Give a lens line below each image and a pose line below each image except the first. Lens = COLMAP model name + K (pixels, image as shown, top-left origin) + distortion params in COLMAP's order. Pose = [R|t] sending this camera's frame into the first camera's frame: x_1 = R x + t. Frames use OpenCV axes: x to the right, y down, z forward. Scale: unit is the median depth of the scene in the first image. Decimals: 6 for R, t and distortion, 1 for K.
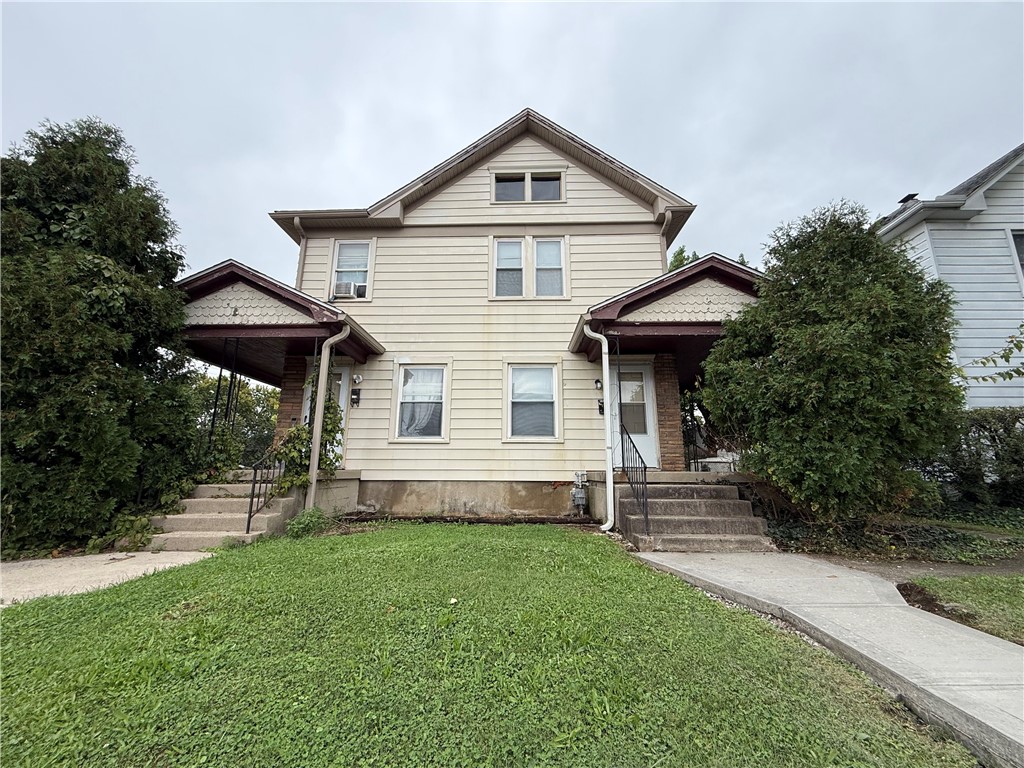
lens RADIAL K [[407.8, 0, 511.6], [0, 407.8, 384.1], [0, 0, 1]] dist [-0.001007, 0.000085]
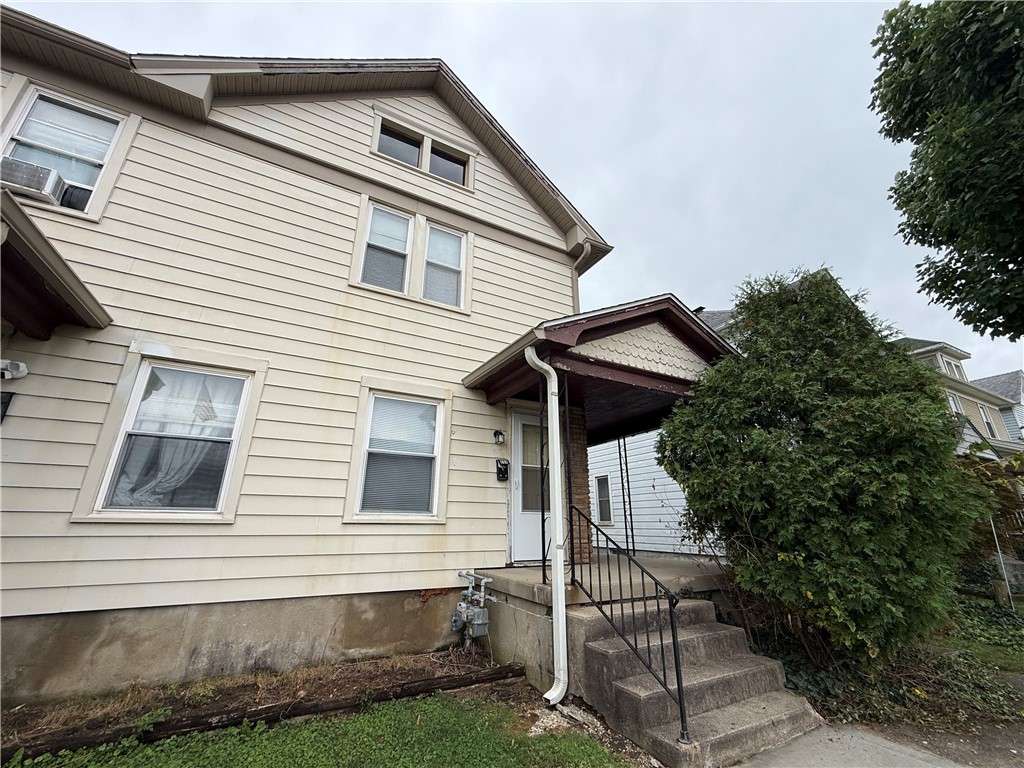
lens RADIAL K [[407.8, 0, 511.9], [0, 407.8, 385.4], [0, 0, 1]] dist [-0.001007, 0.000085]
pose [[0.870738, 0.160245, 0.464905, -0.110851], [-0.106021, 0.984356, -0.140722, 0.008684], [-0.480182, 0.073243, 0.874106, 0.362261]]
